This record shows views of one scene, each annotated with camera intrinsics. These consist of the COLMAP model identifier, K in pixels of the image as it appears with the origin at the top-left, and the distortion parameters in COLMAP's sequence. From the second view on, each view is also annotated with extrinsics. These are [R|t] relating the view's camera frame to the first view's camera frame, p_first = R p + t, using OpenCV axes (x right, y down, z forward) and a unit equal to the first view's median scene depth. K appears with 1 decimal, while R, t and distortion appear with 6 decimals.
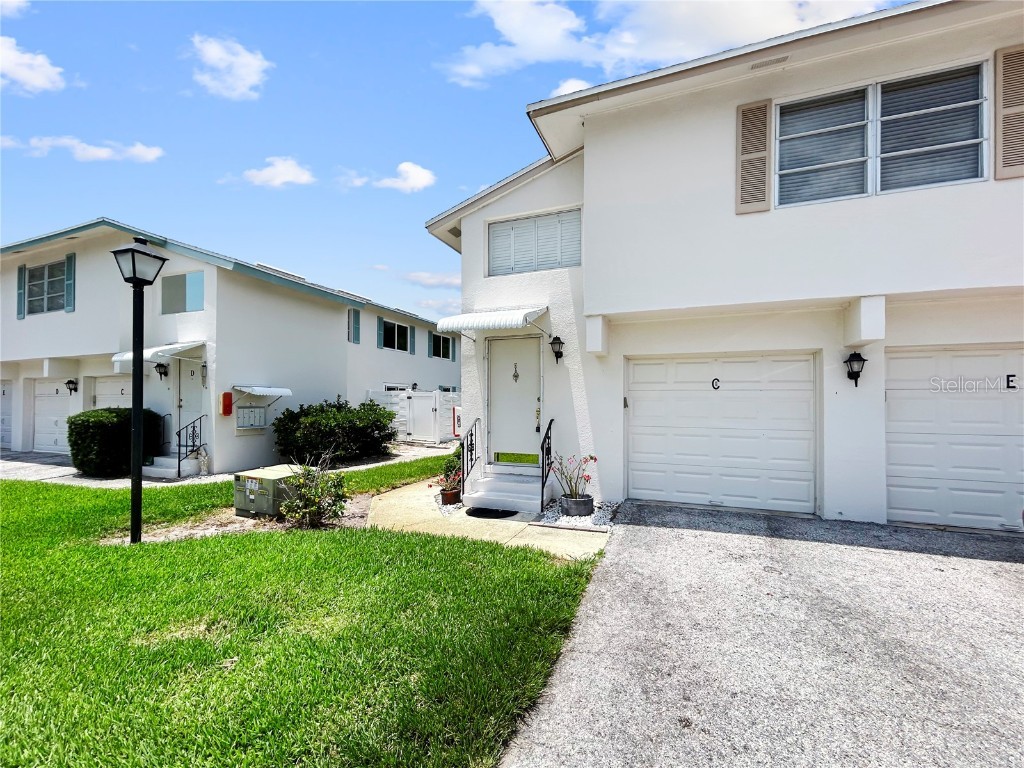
lens RADIAL K [[437.2, 0, 510.3], [0, 437.2, 404.5], [0, 0, 1]] dist [-0.000671, -0.000286]
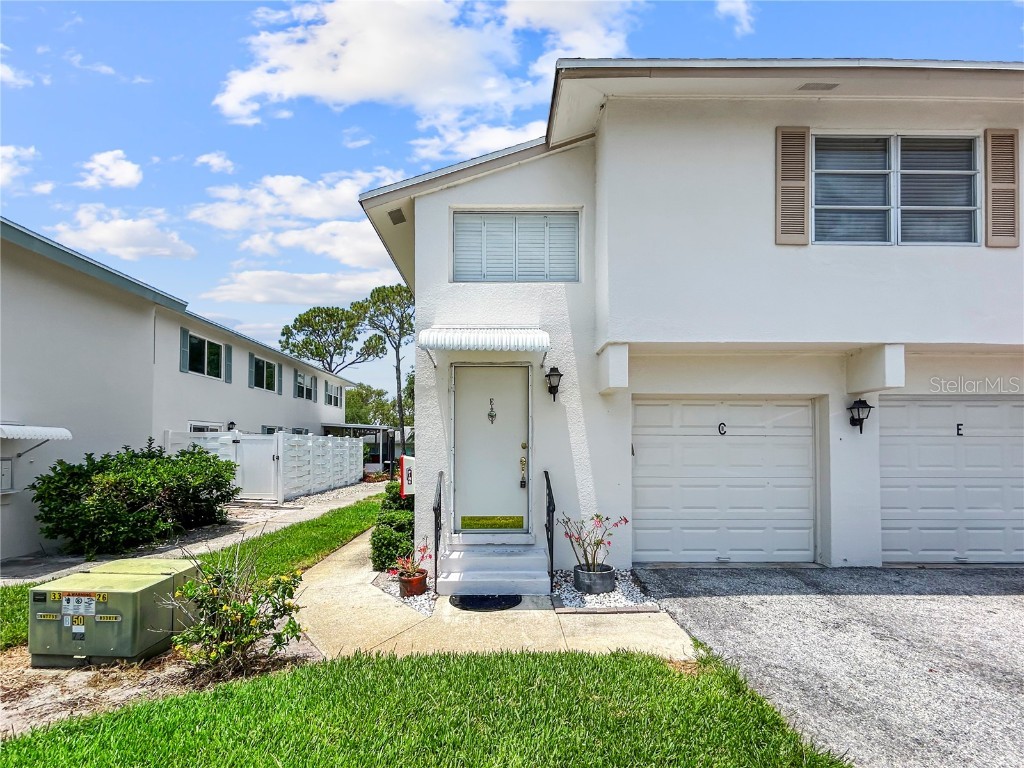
lens RADIAL K [[477.9, 0, 509.2], [0, 477.9, 442.4], [0, 0, 1]] dist [-0.000517, 0.000394]
pose [[0.924159, -0.000462, 0.382007, -0.336888], [0.004818, 0.999934, -0.010445, -0.010720], [-0.381977, 0.011493, 0.924100, 0.258517]]
